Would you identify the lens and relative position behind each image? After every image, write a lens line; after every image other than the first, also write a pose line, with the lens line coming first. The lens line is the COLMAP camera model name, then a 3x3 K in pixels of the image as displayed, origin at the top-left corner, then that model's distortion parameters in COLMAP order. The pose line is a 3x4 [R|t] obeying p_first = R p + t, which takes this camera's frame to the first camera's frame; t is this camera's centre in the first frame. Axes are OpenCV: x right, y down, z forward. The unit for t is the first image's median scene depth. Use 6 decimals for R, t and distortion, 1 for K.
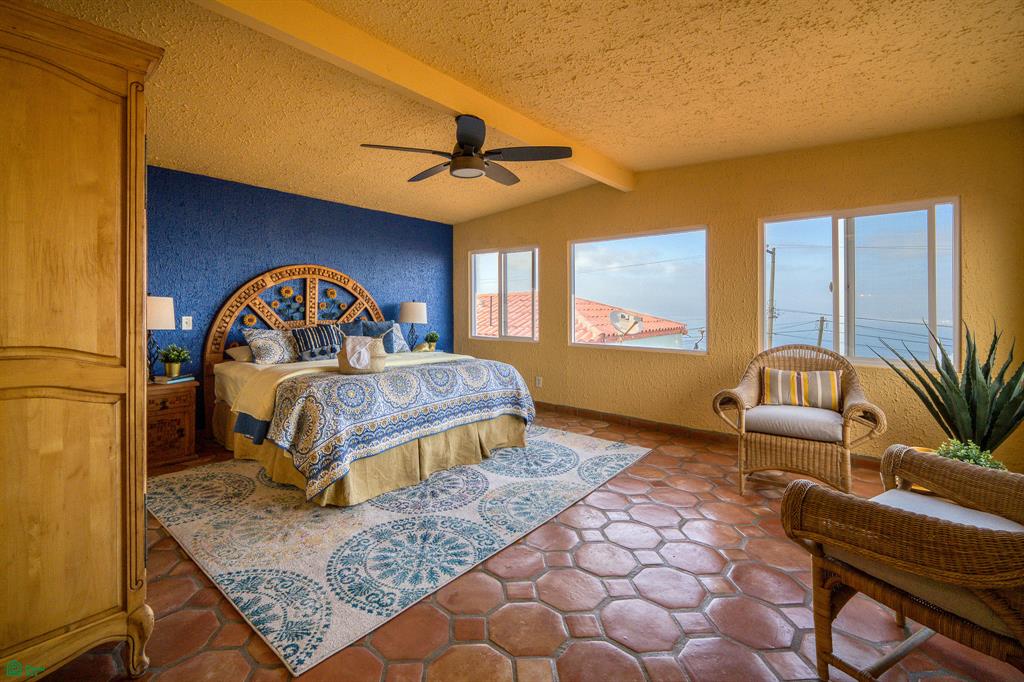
lens RADIAL K [[443.3, 0, 510.3], [0, 443.3, 313.9], [0, 0, 1]] dist [0.001860, 0.000036]
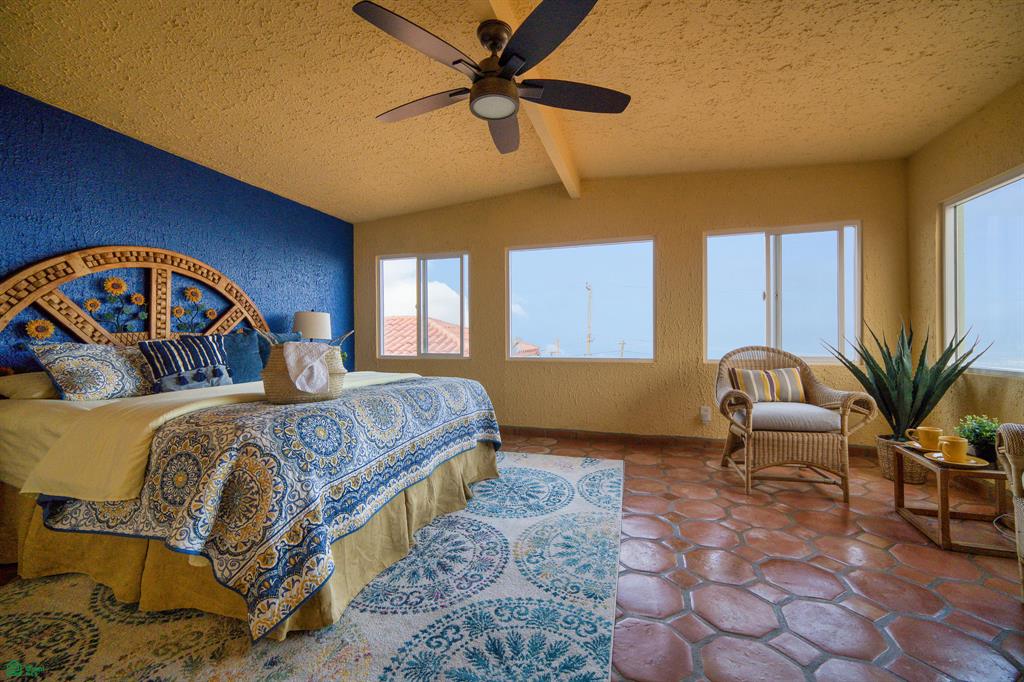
lens RADIAL K [[399.3, 0, 512.0], [0, 399.3, 341.0], [0, 0, 1]] dist [-0.001561, -0.000183]
pose [[0.917658, -0.011300, 0.397211, -0.281682], [0.014700, 0.999877, -0.005515, 0.052918], [-0.397099, 0.010900, 0.917711, 0.339545]]
